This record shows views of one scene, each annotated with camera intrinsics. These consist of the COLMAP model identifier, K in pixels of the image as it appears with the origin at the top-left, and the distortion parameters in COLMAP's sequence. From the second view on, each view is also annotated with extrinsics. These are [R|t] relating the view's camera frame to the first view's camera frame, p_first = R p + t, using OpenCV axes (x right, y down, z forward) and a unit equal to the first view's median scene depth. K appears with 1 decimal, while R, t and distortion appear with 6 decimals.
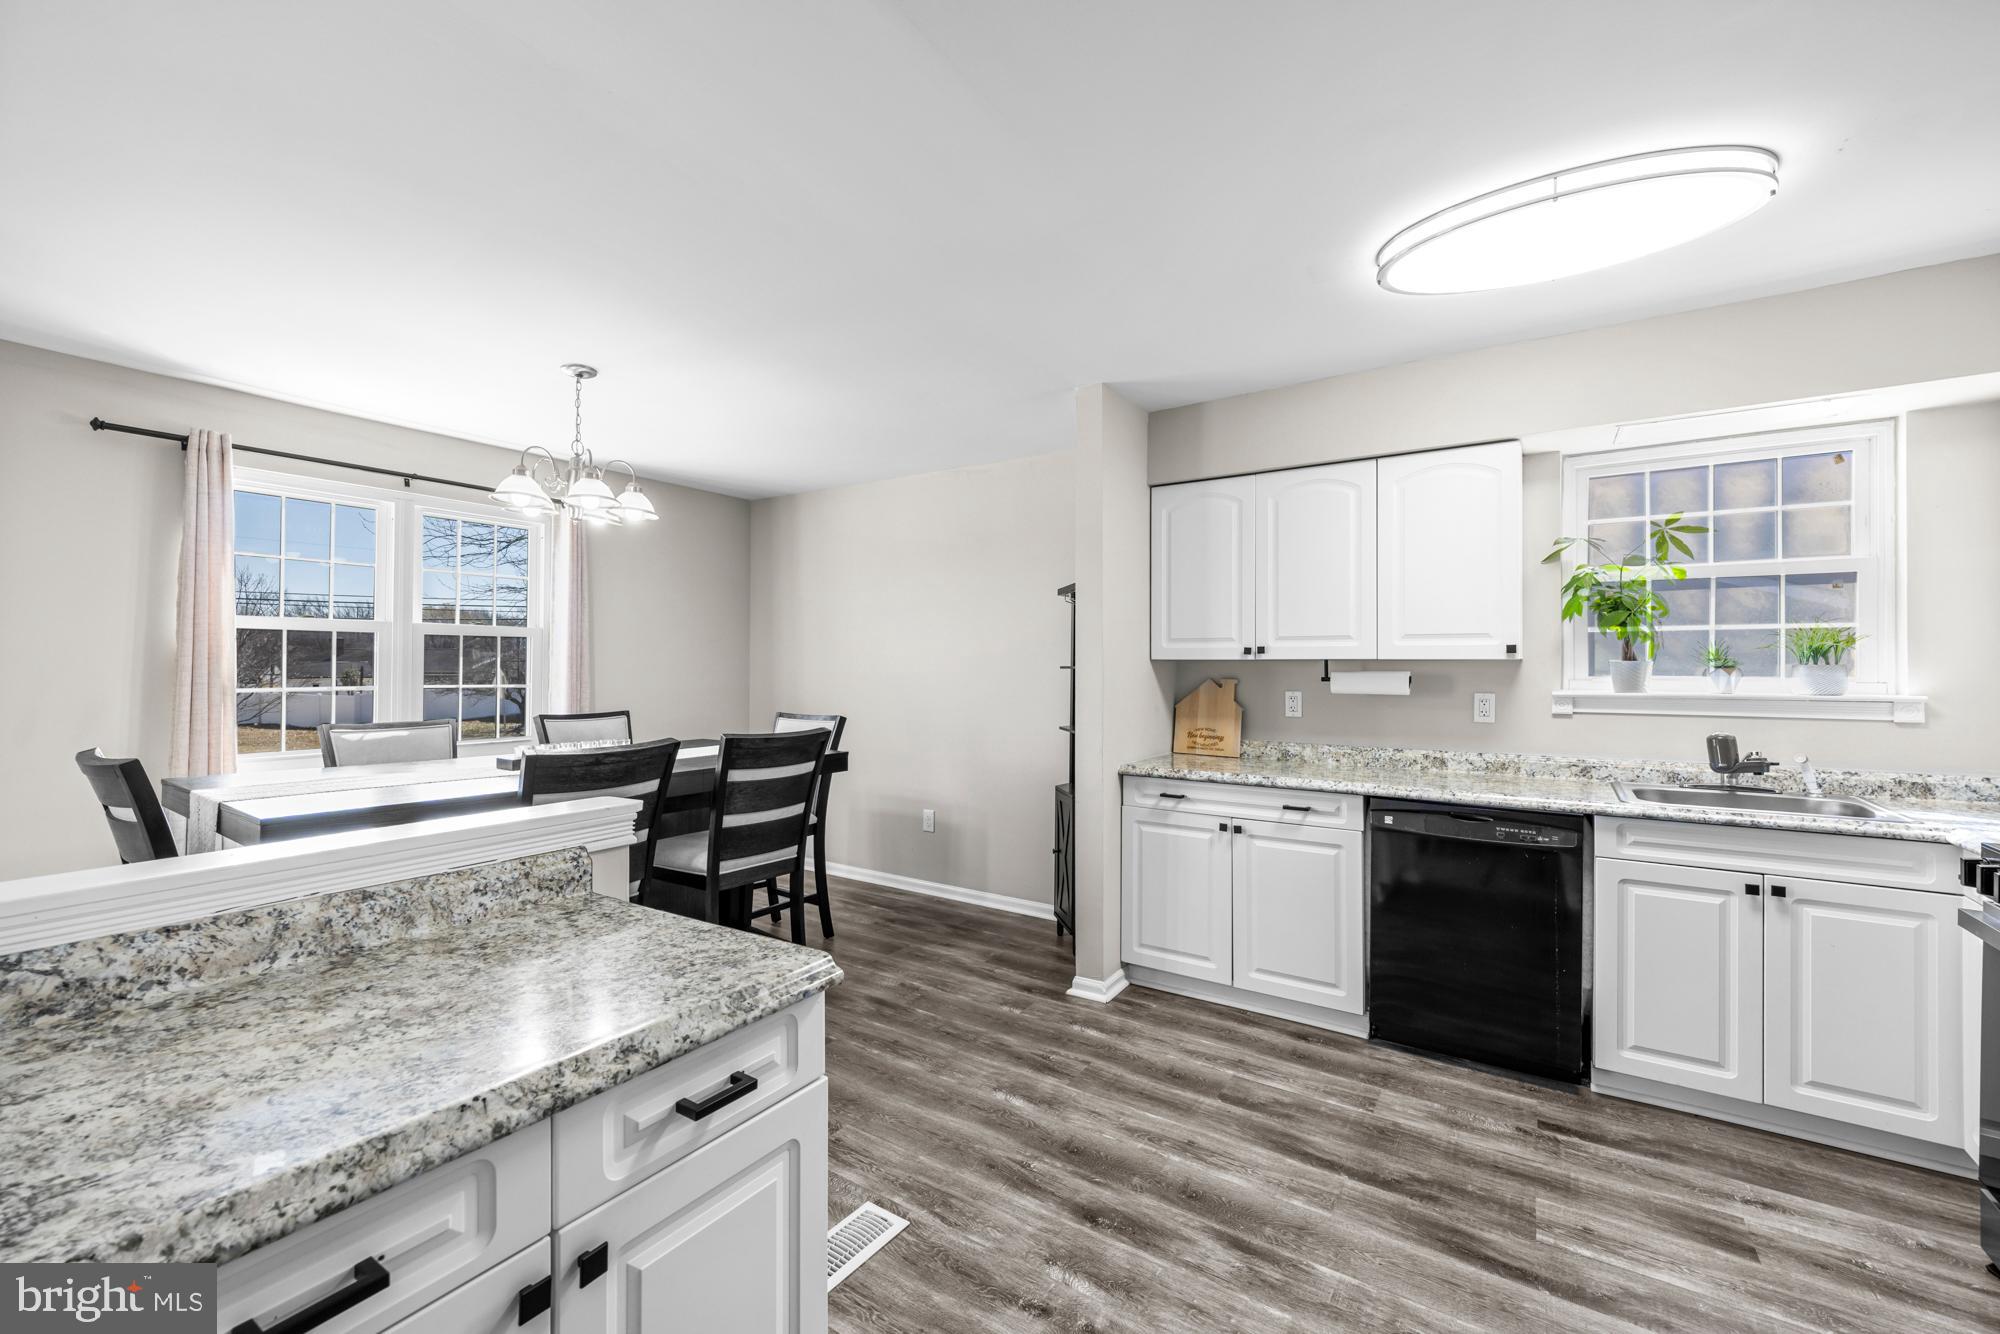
lens RADIAL K [[801.5, 0, 992.4], [0, 801.5, 643.5], [0, 0, 1]] dist [-0.002659, -0.000250]
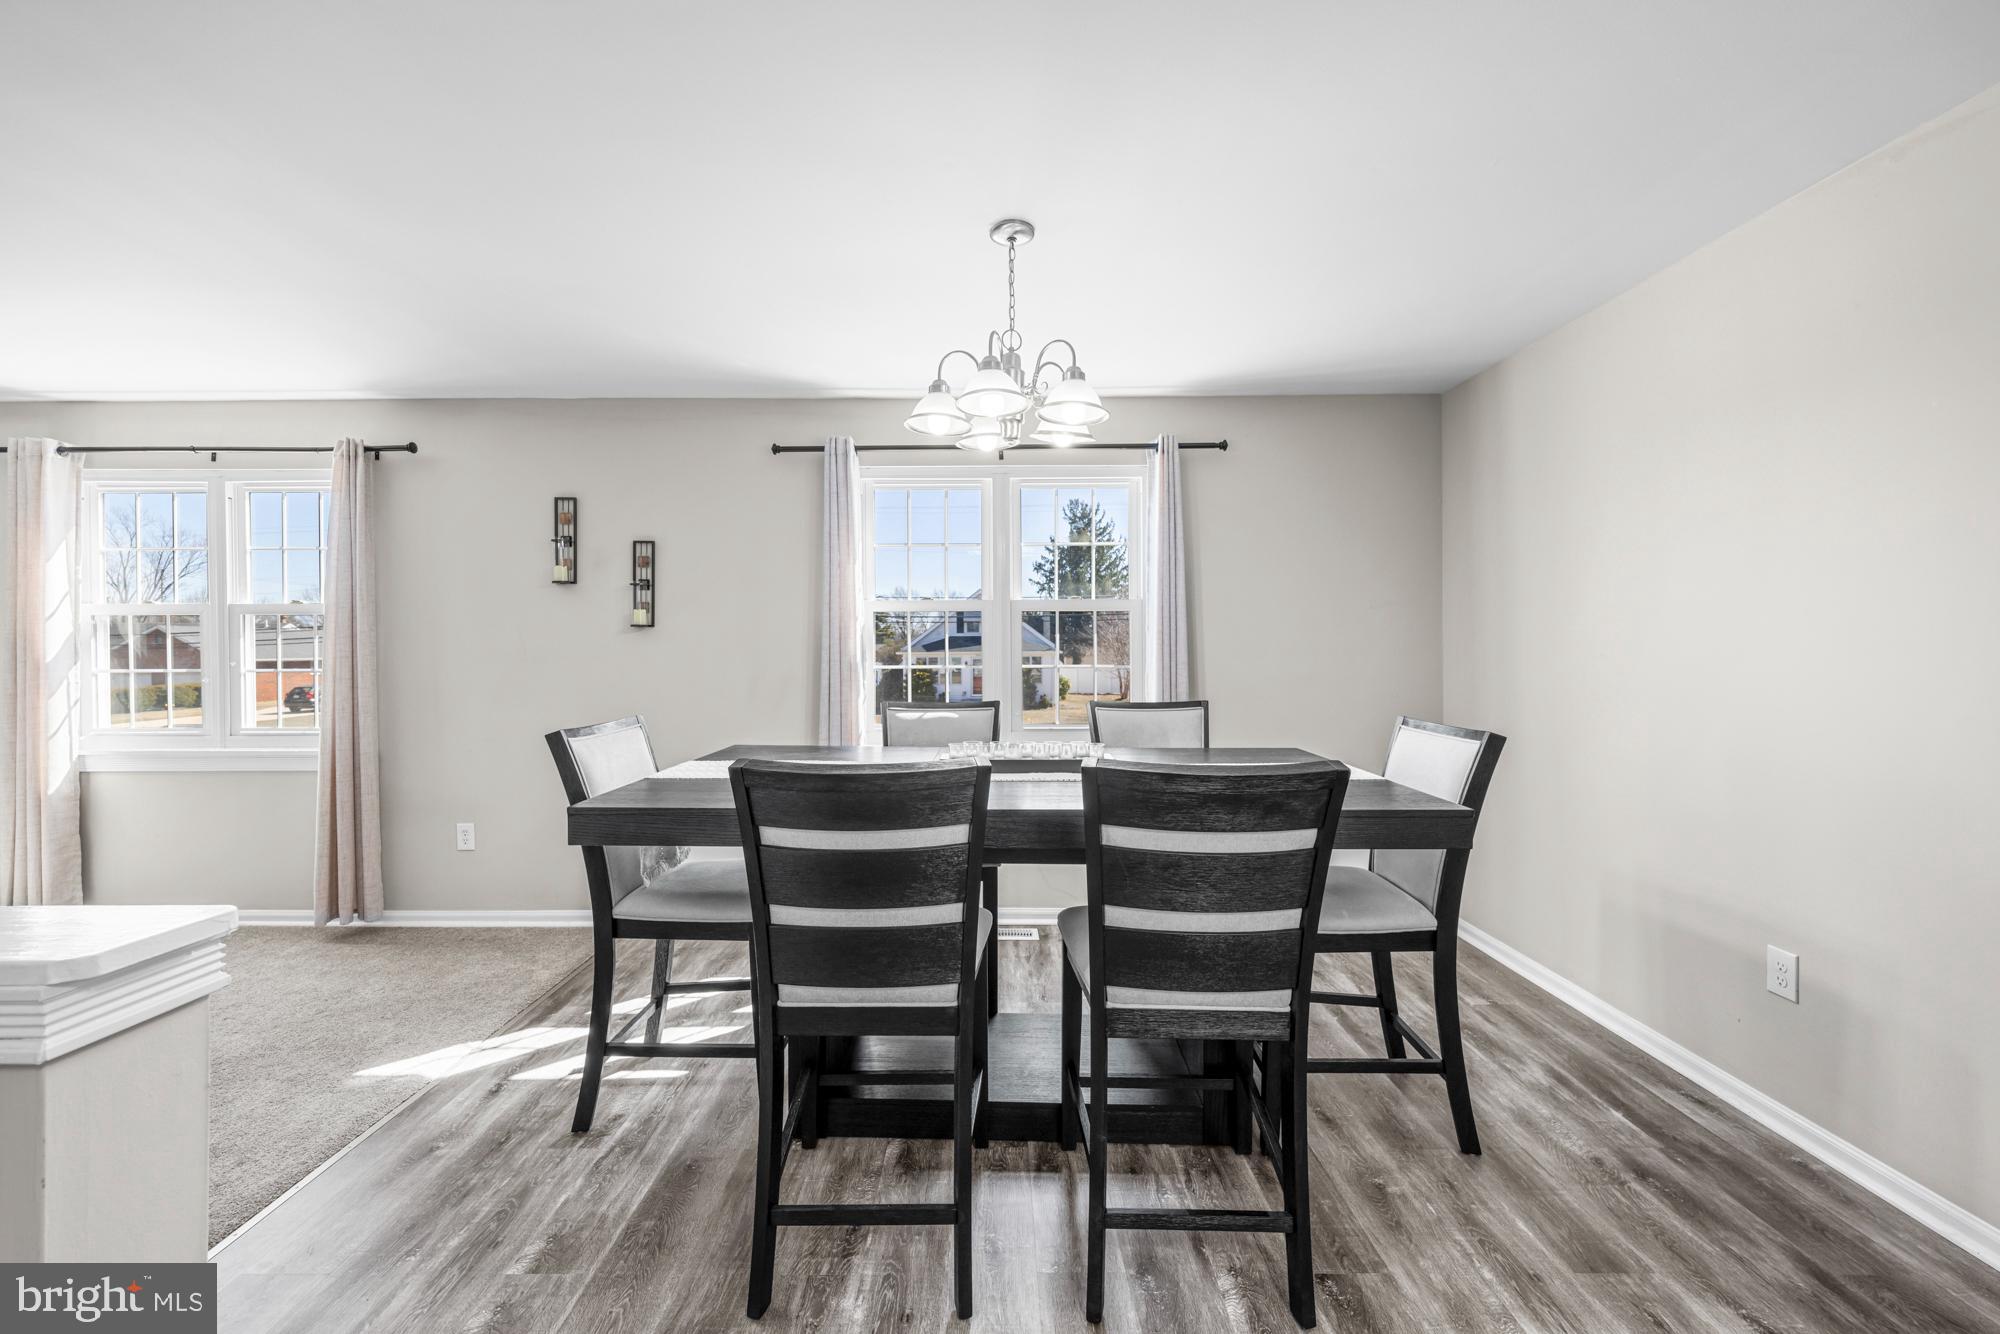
lens RADIAL K [[782.9, 0, 1001.1], [0, 782.9, 651.1], [0, 0, 1]] dist [-0.000770, 0.000007]
pose [[0.557603, -0.006376, -0.830083, 0.051439], [0.028996, 0.999510, 0.011800, 0.023518], [0.829601, -0.030649, 0.557514, 0.461090]]
